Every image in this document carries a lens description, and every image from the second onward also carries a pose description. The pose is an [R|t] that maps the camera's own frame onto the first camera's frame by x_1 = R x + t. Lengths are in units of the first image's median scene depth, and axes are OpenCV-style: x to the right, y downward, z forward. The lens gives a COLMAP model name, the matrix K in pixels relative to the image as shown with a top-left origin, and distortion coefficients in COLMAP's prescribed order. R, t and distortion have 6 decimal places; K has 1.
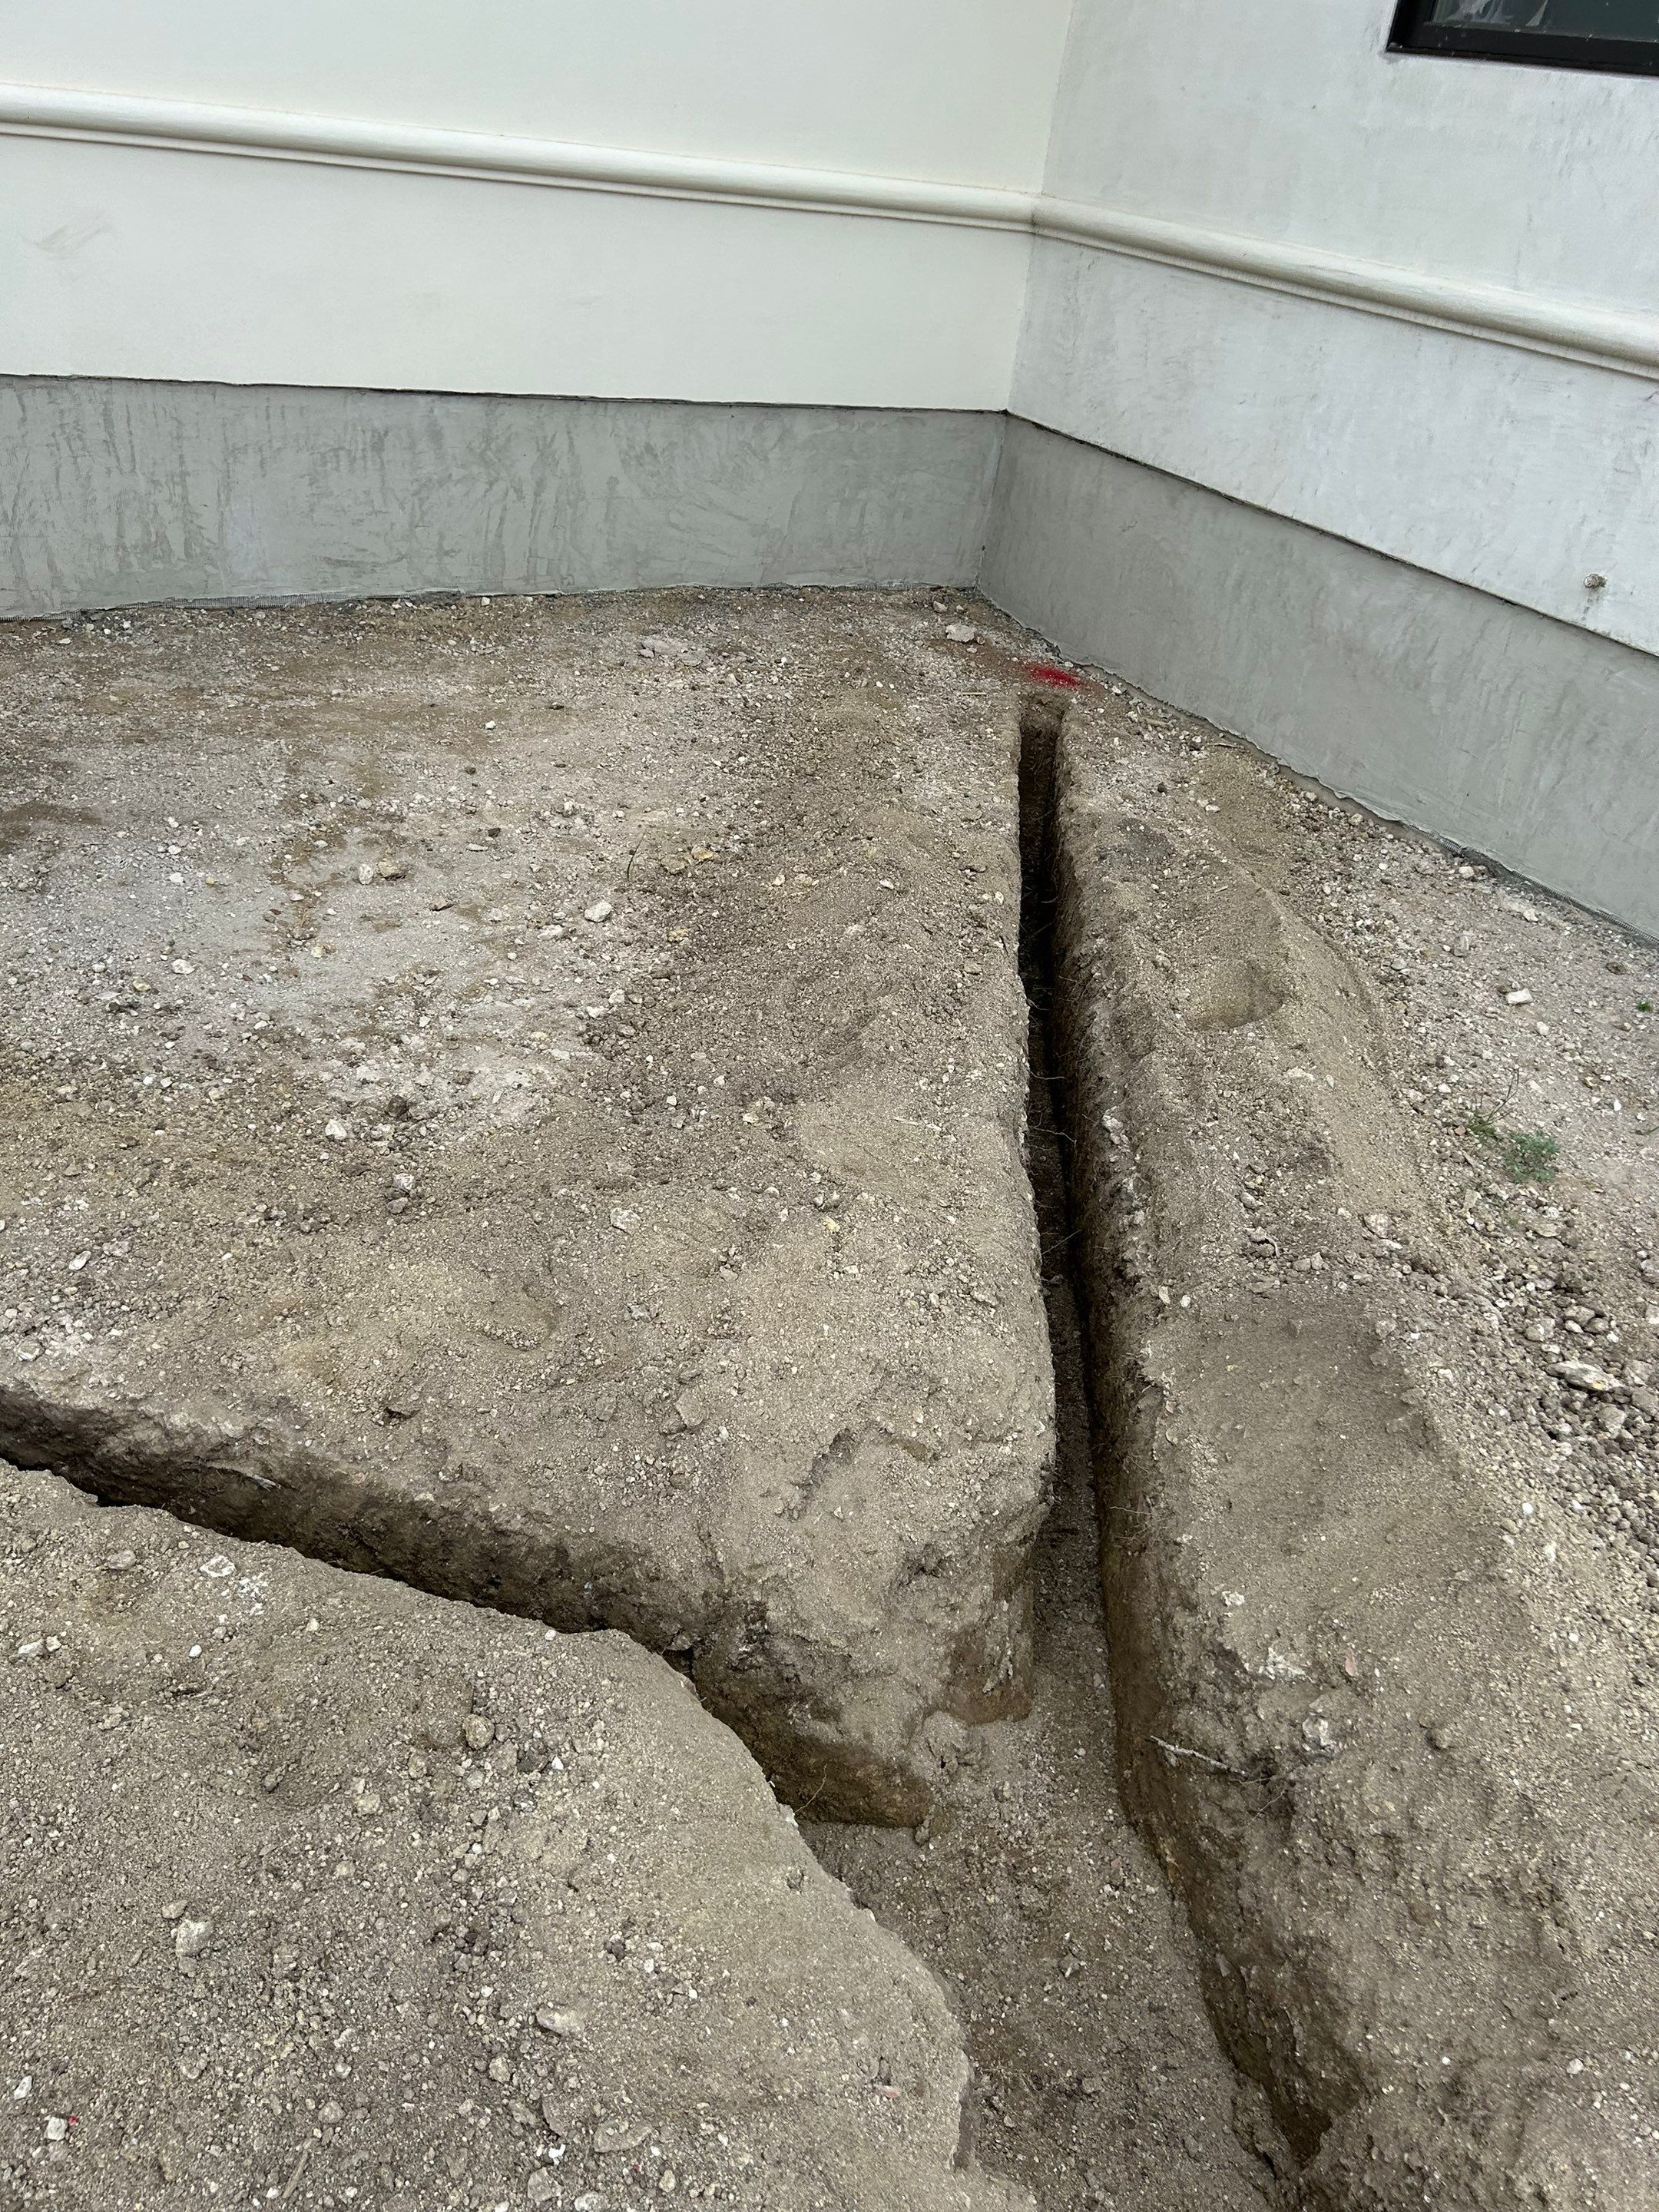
lens RADIAL K [[1667.2, 0, 814.5], [0, 1667.2, 1083.8], [0, 0, 1]] dist [0.044883, -0.054993]
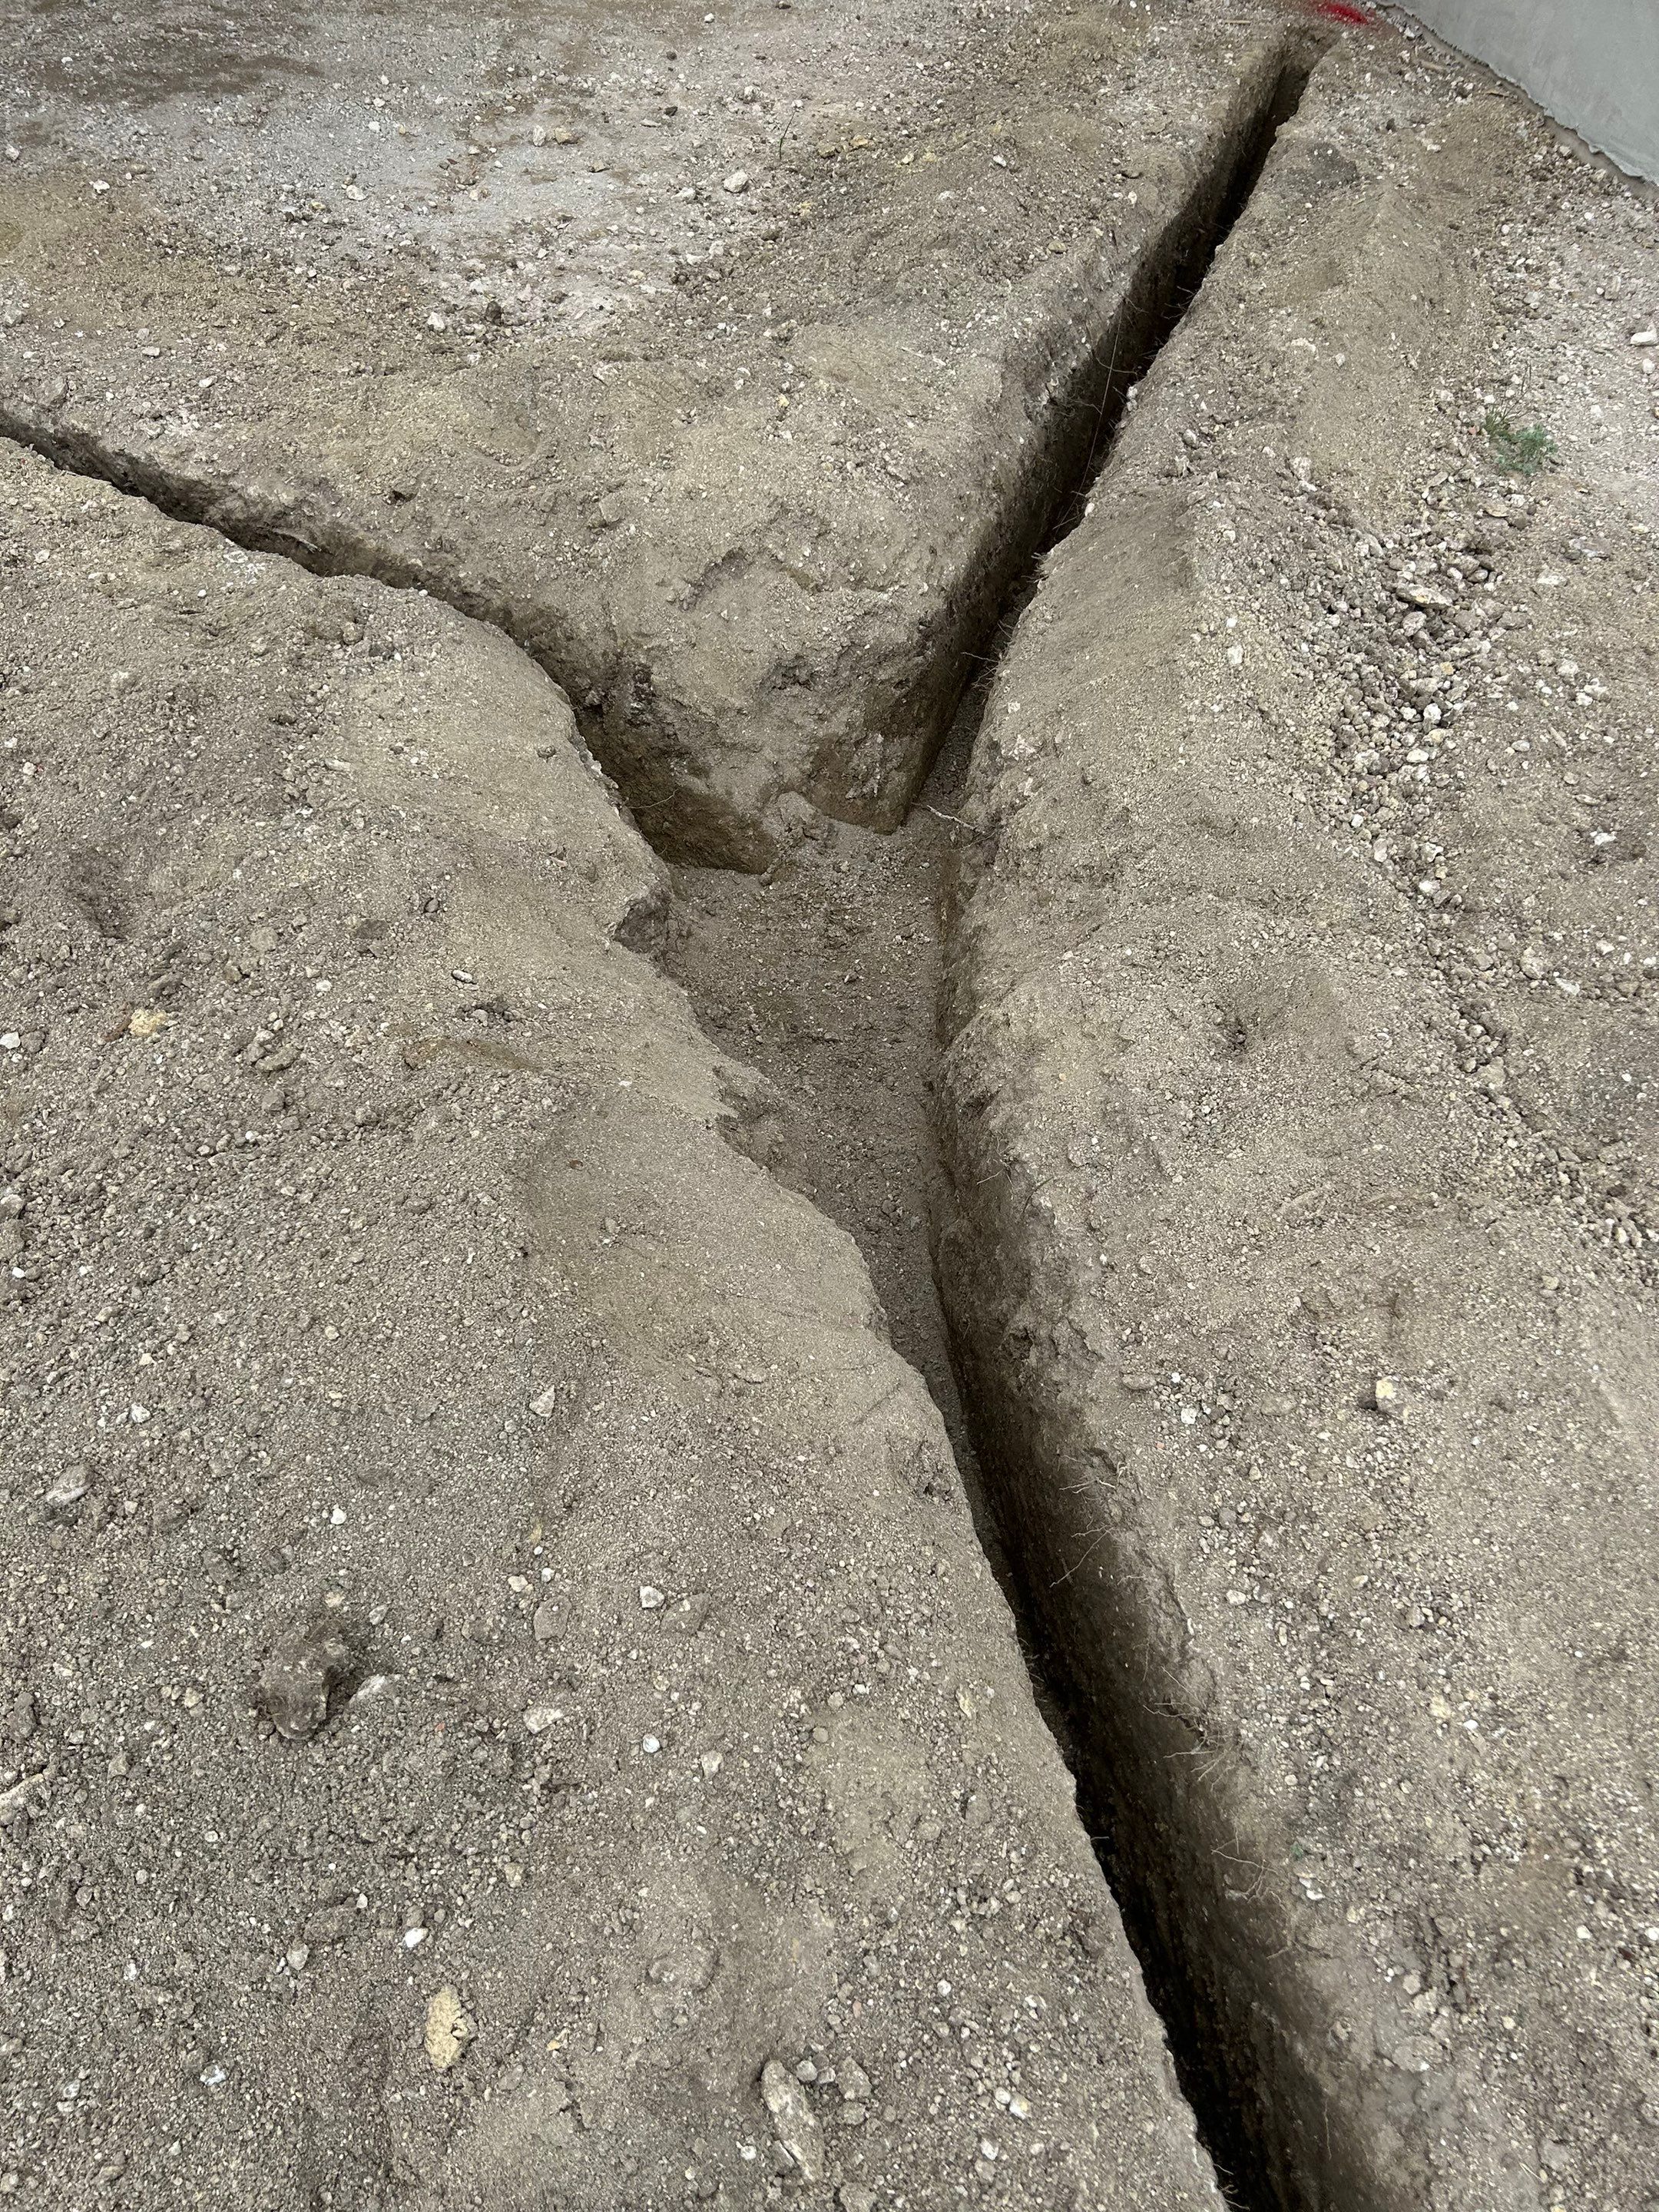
lens RADIAL K [[1667.2, 0, 839.0], [0, 1667.2, 1118.7], [0, 0, 1]] dist [0.044883, -0.054993]
pose [[0.966961, 0.162160, -0.196698, 0.342556], [-0.099861, 0.950882, 0.293003, 0.203955], [0.234550, -0.263680, 0.935660, -0.208398]]
